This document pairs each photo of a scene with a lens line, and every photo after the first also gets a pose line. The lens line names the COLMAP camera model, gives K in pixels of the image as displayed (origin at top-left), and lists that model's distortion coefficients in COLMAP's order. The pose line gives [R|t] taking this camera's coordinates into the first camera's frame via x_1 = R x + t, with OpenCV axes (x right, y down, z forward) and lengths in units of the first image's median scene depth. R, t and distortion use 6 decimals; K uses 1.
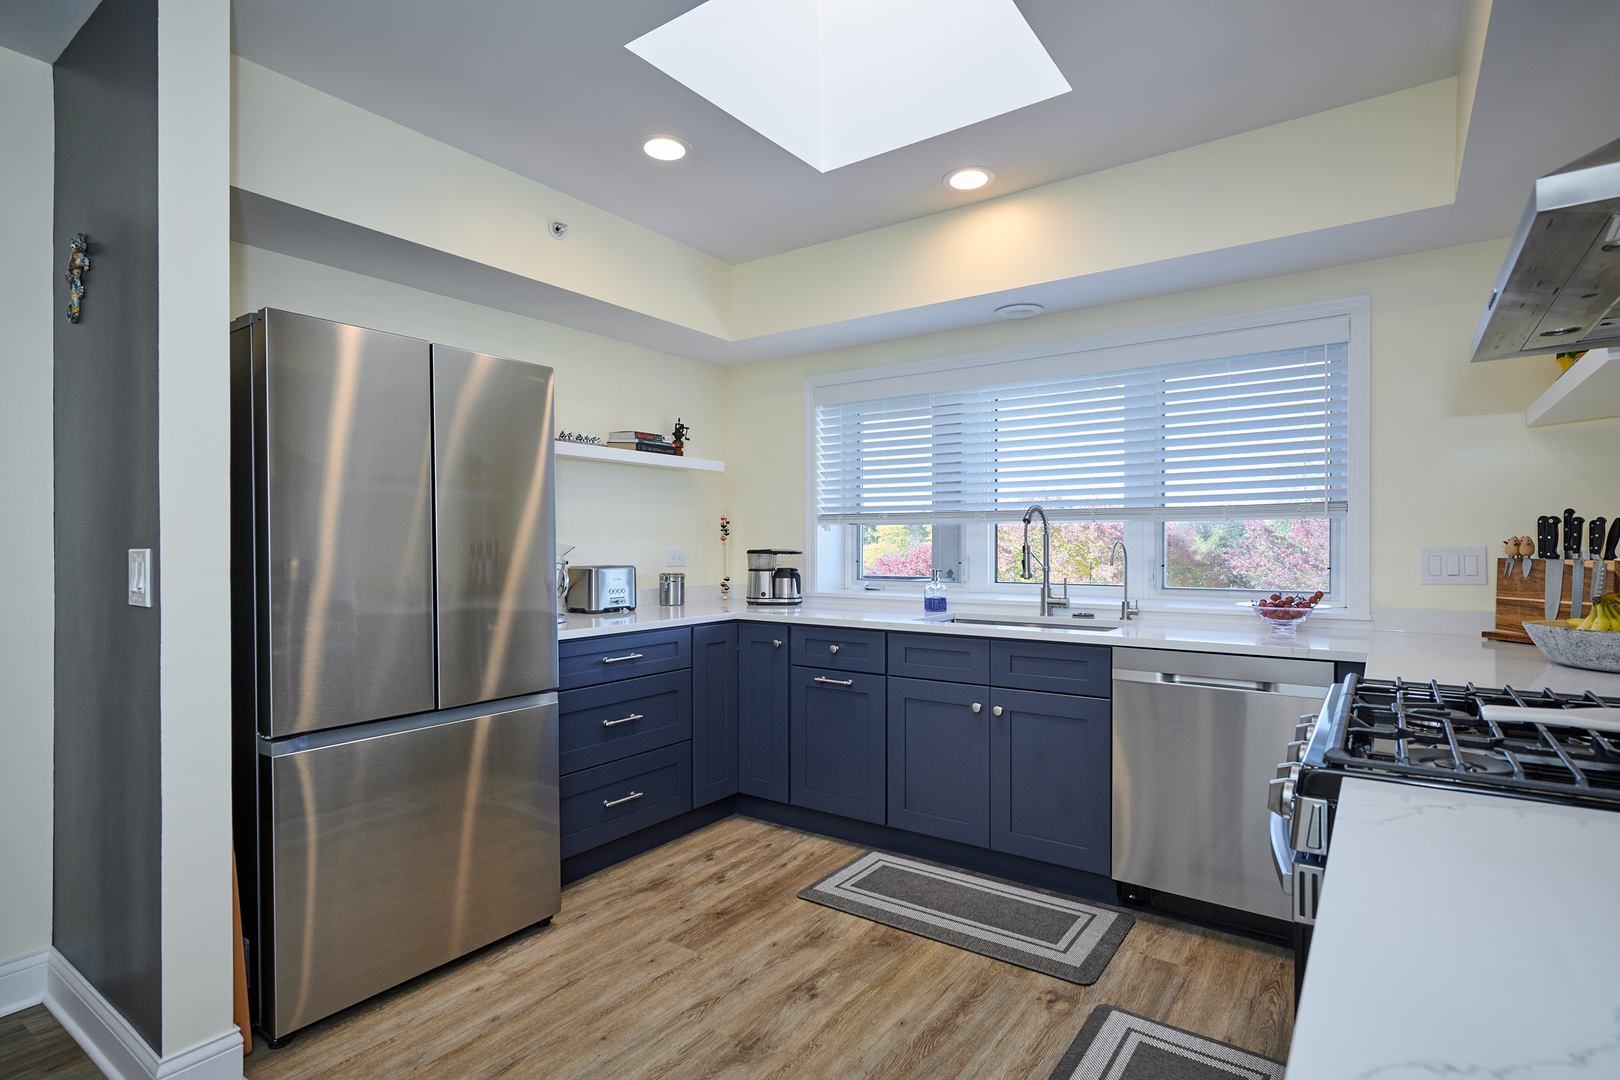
lens RADIAL K [[819.2, 0, 811.5], [0, 819.2, 557.1], [0, 0, 1]] dist [0.001359, -0.000002]
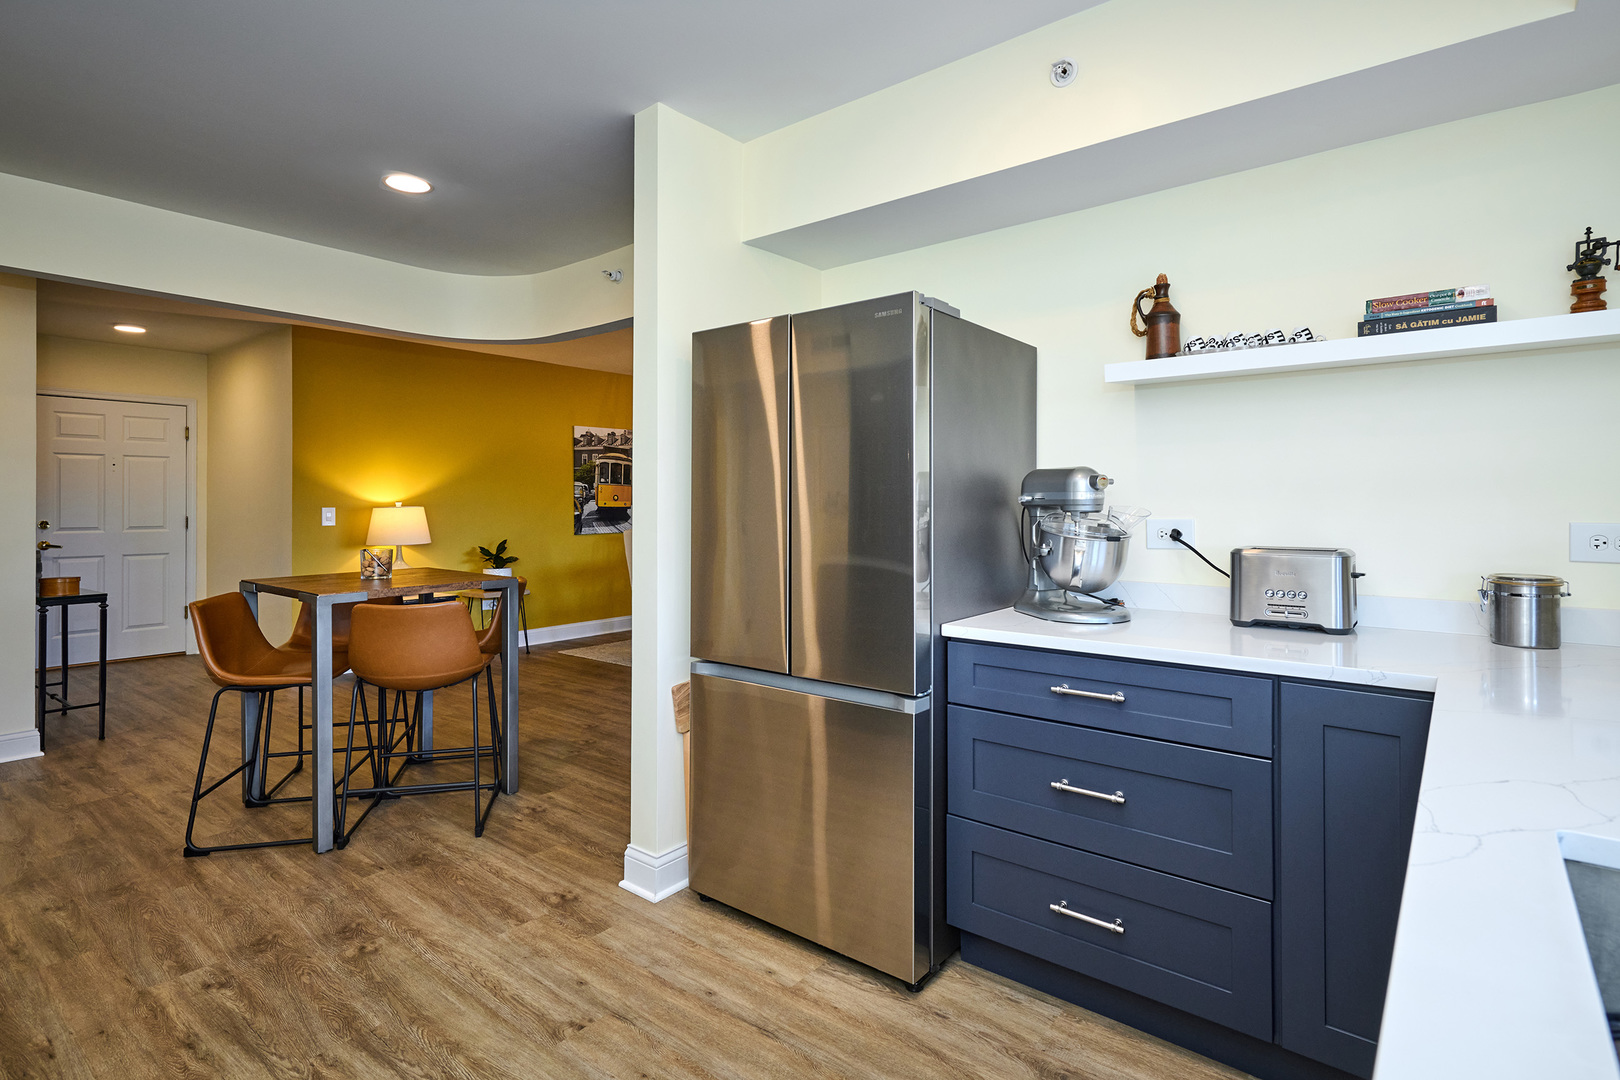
lens RADIAL K [[800.0, 0, 813.5], [0, 800.0, 500.5], [0, 0, 1]] dist [0.001525, 0.000075]
pose [[-0.060472, -0.004766, -0.998159, 0.441591], [-0.016228, 0.999861, -0.003791, -0.020235], [0.998038, 0.015969, -0.060541, 0.911862]]
